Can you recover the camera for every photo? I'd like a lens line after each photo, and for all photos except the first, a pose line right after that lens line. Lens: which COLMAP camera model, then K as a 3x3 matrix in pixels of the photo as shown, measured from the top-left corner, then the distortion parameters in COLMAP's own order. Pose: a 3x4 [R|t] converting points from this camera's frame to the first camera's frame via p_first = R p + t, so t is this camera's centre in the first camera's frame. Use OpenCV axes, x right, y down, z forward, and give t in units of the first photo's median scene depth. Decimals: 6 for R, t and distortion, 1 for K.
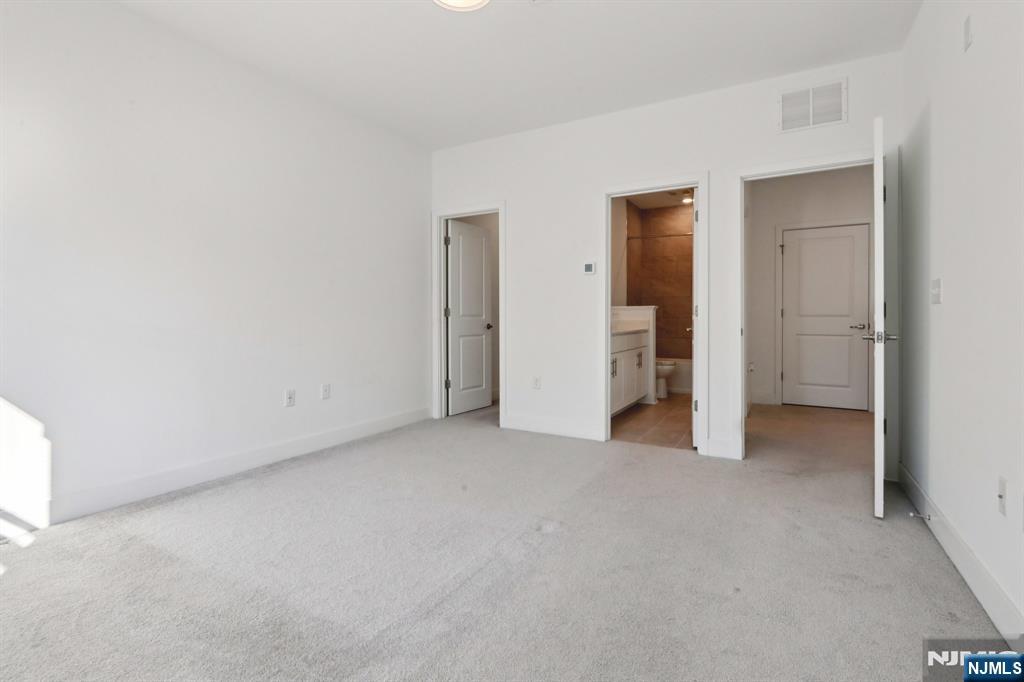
lens RADIAL K [[465.7, 0, 522.1], [0, 465.7, 320.6], [0, 0, 1]] dist [0.001484, 0.000699]
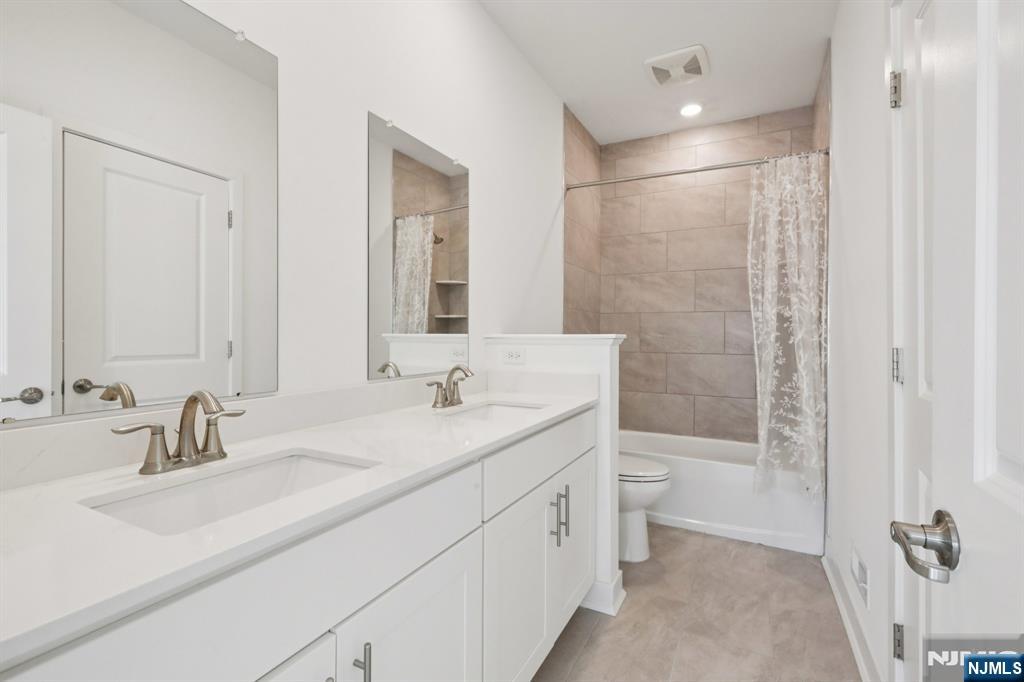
lens RADIAL K [[465.7, 0, 507.9], [0, 465.7, 337.2], [0, 0, 1]] dist [0.001484, 0.000699]
pose [[0.999862, 0.004585, 0.015955, 0.157023], [-0.004625, 0.999986, 0.002458, -0.024648], [-0.015944, -0.002531, 0.999870, 0.514388]]
